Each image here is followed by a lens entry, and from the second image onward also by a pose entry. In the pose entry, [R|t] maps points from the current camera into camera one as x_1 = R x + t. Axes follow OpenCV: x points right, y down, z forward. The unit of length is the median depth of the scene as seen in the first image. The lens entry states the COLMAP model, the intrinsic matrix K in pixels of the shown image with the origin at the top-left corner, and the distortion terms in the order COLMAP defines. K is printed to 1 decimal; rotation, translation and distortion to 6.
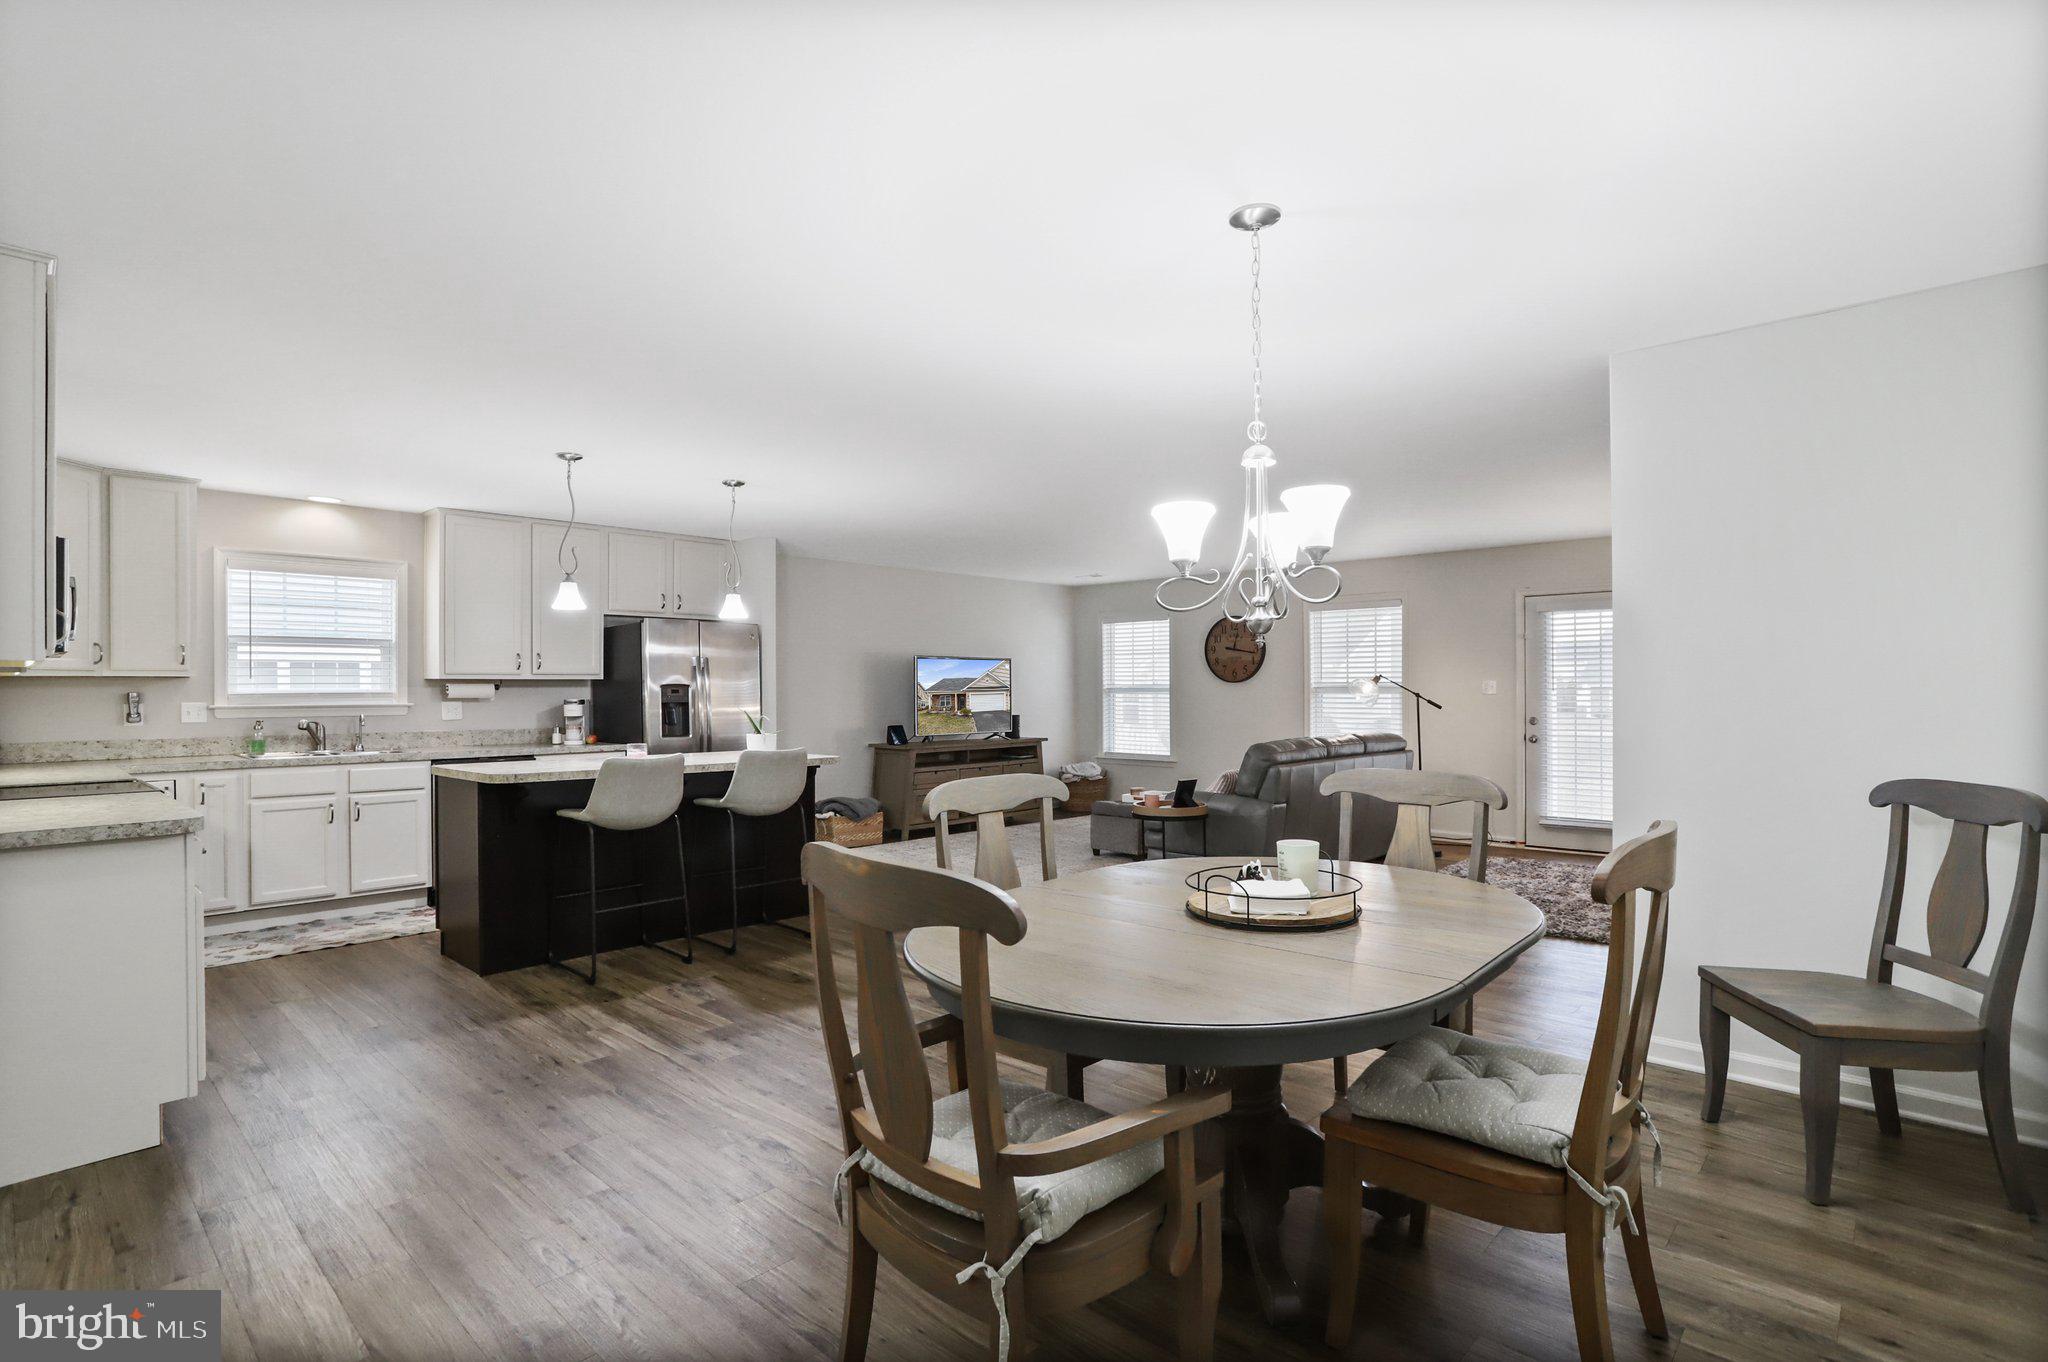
lens RADIAL K [[994.2, 0, 980.6], [0, 994.2, 697.3], [0, 0, 1]] dist [-0.022159, 0.007743]
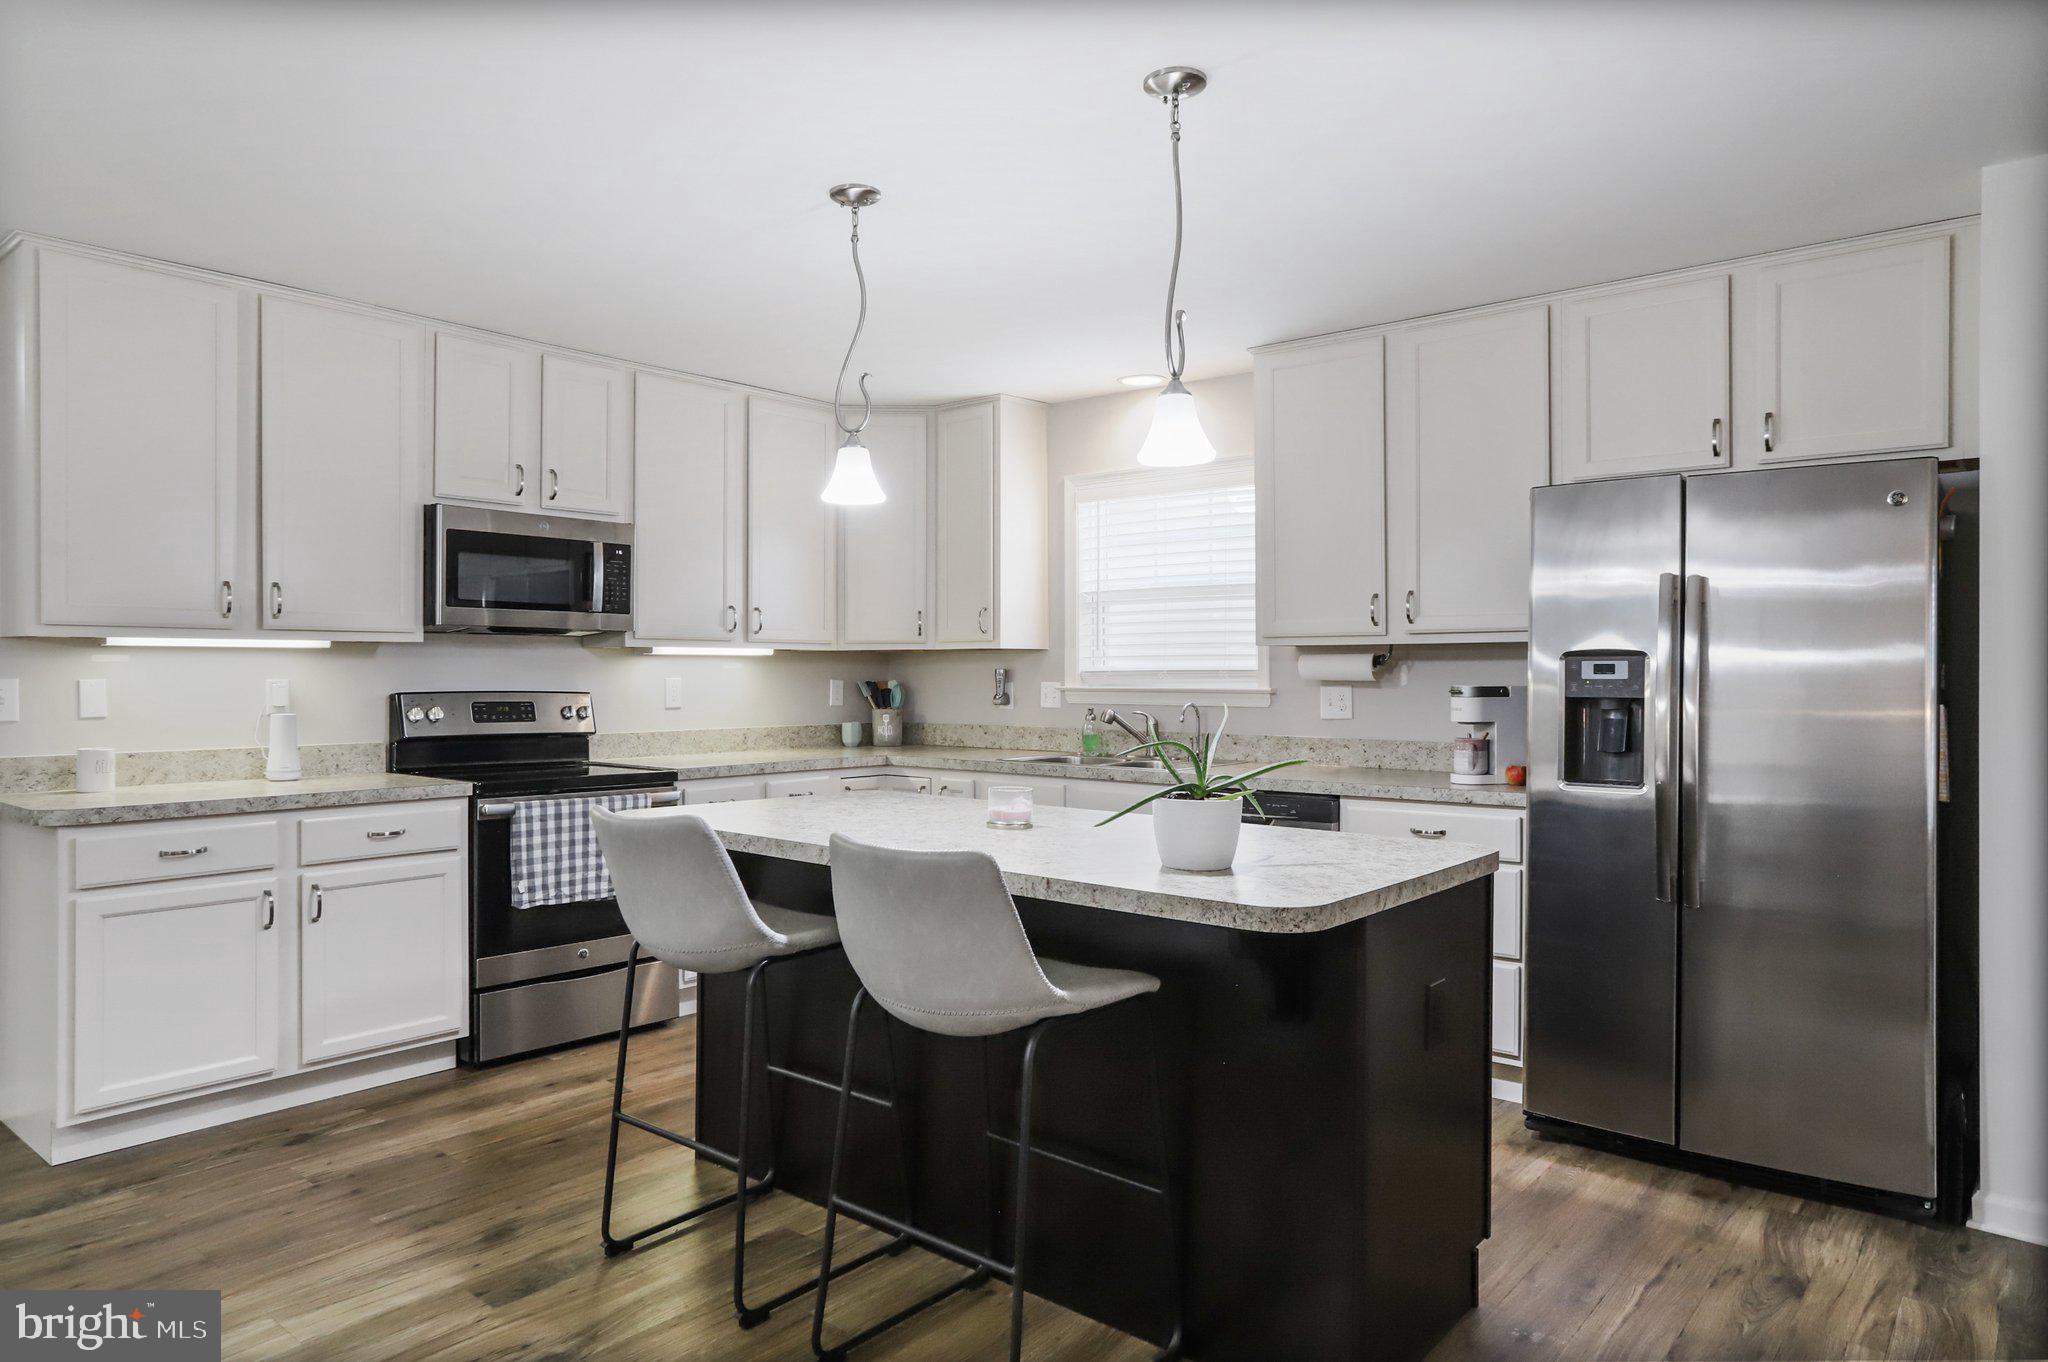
lens RADIAL K [[1274.5, 0, 1013.7], [0, 1274.5, 688.0], [0, 0, 1]] dist [-0.000005, -0.000585]
pose [[0.080684, 0.016904, -0.996596, 0.178005], [-0.007456, 0.999838, 0.016355, -0.005406], [0.996712, 0.006111, 0.080797, 0.780894]]
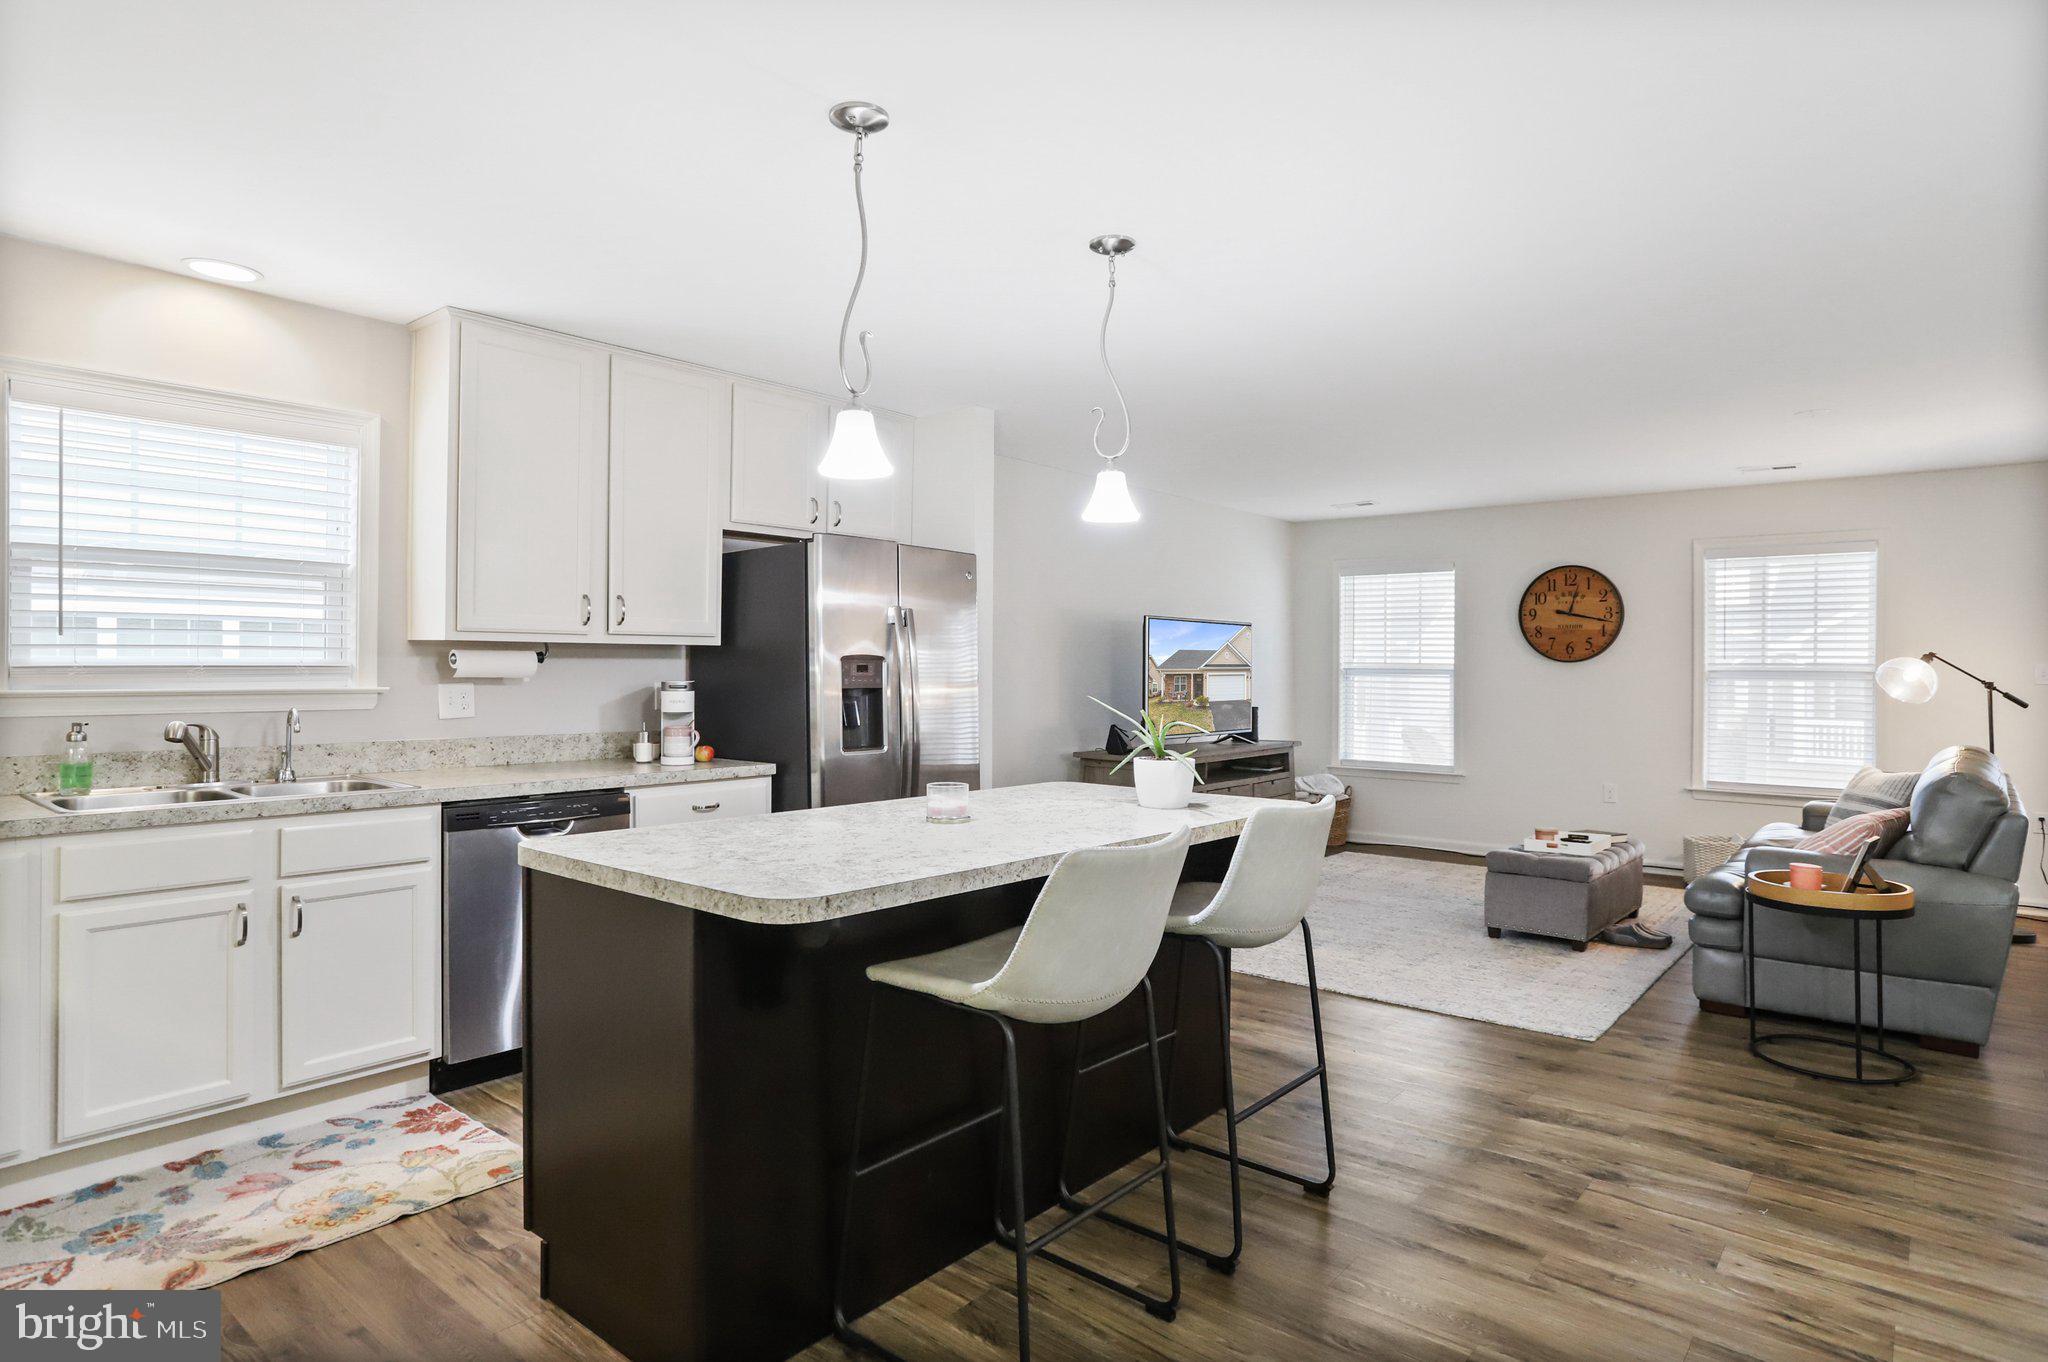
lens RADIAL K [[1120.3, 0, 991.2], [0, 1120.3, 671.9], [0, 0, 1]] dist [-0.015662, 0.005994]
pose [[0.997676, 0.009647, 0.067455, -0.295846], [-0.009465, 0.999951, -0.003015, -0.003048], [-0.067481, 0.002370, 0.997718, 0.390176]]
